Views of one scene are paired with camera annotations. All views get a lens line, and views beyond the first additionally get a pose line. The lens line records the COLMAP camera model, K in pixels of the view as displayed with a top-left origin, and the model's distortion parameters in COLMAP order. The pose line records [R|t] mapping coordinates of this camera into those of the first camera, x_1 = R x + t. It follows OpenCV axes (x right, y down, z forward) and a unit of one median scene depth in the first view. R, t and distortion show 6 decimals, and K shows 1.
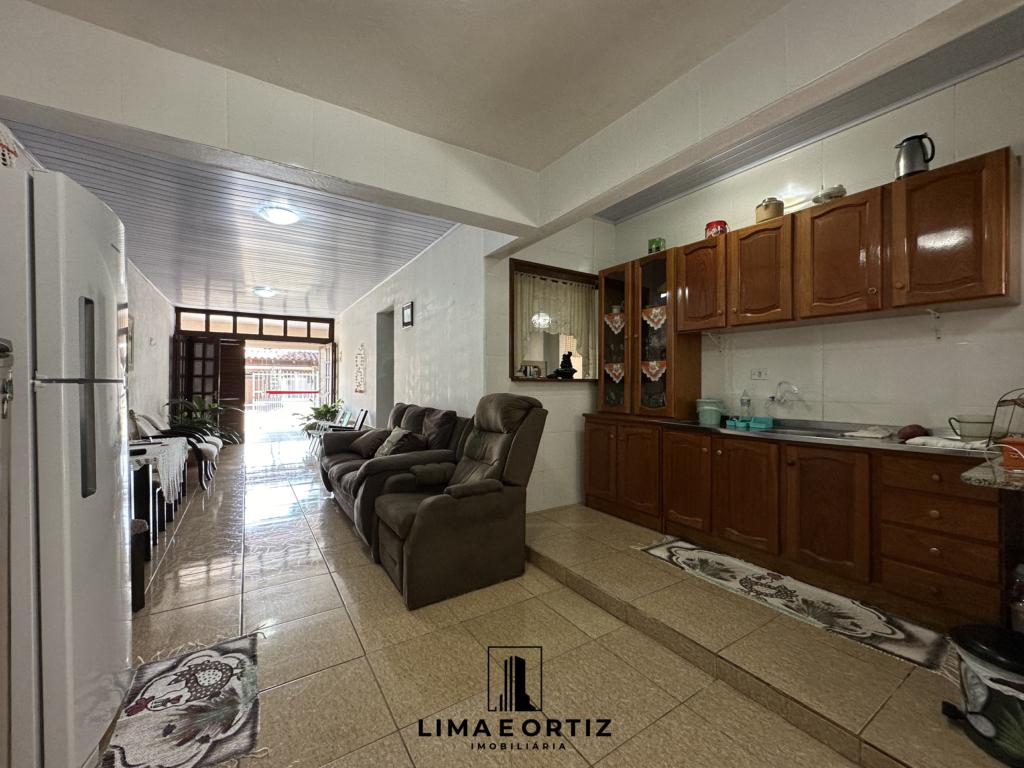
lens RADIAL K [[410.7, 0, 518.1], [0, 410.7, 385.2], [0, 0, 1]] dist [-0.003110, 0.001637]
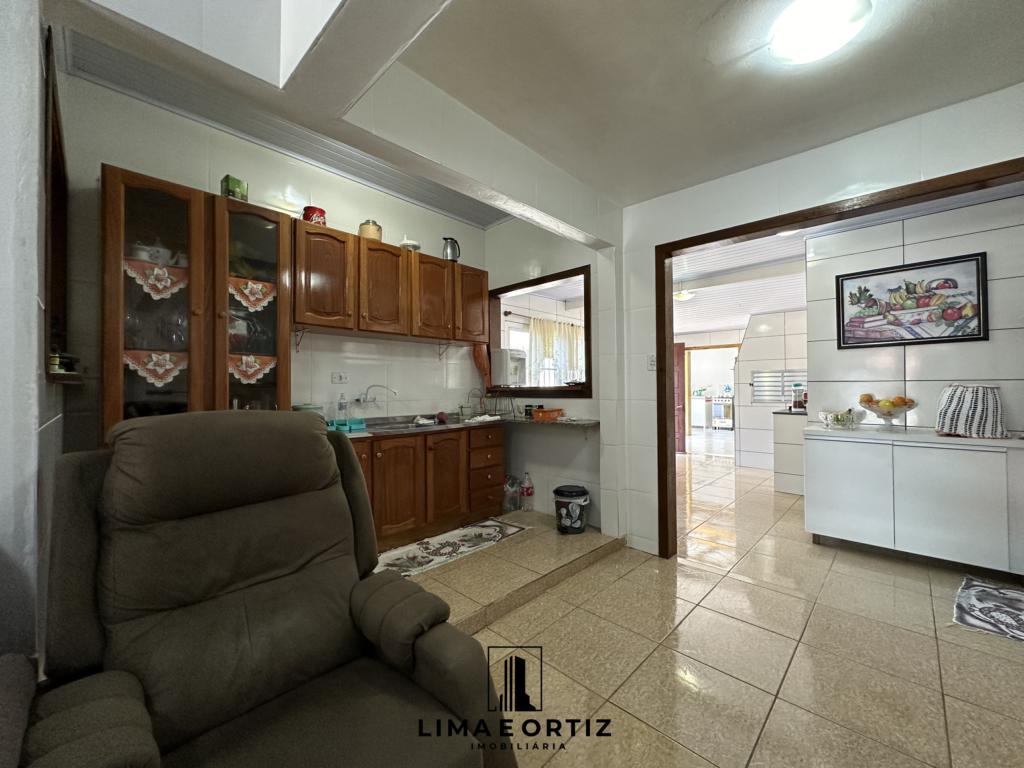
lens RADIAL K [[410.7, 0, 518.3], [0, 410.7, 382.7], [0, 0, 1]] dist [-0.003110, 0.001637]
pose [[-0.219684, 0.007915, 0.975539, -0.649745], [0.006809, 0.999955, -0.006579, -0.006459], [-0.975547, 0.005198, -0.219728, 1.003841]]
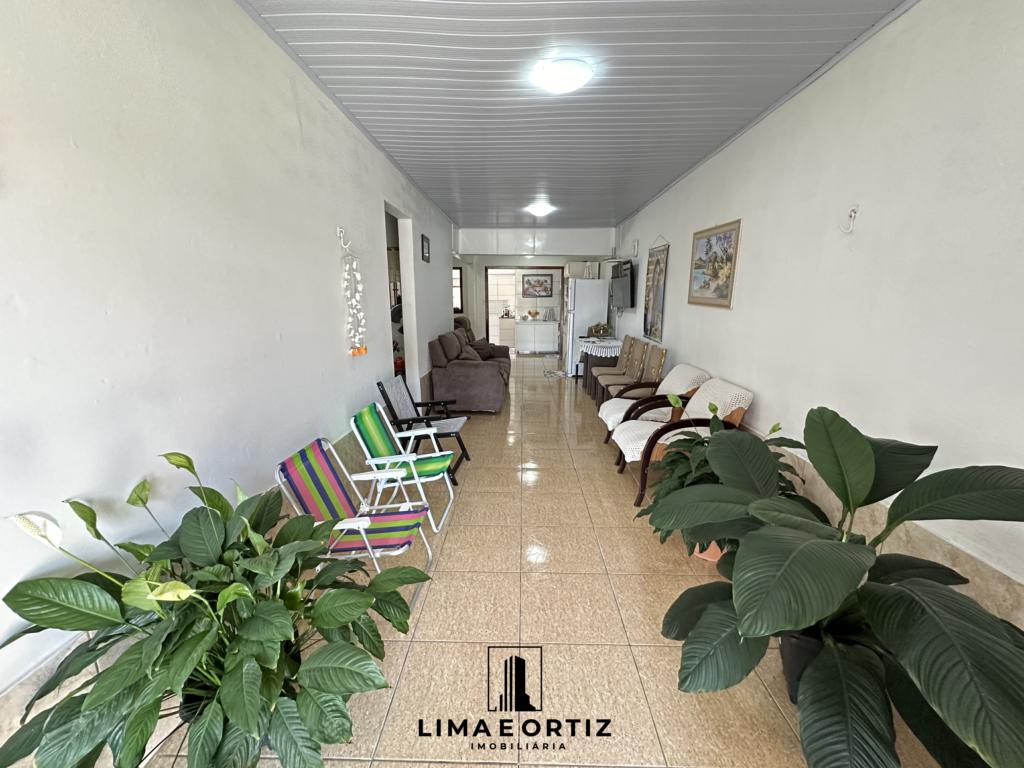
lens RADIAL K [[410.7, 0, 514.1], [0, 410.7, 385.4], [0, 0, 1]] dist [-0.003110, 0.001637]
pose [[-0.827303, -0.116760, 0.549488, -1.805420], [-0.002803, 0.979007, 0.203807, -0.072548], [-0.561749, 0.167070, -0.810263, 3.057018]]
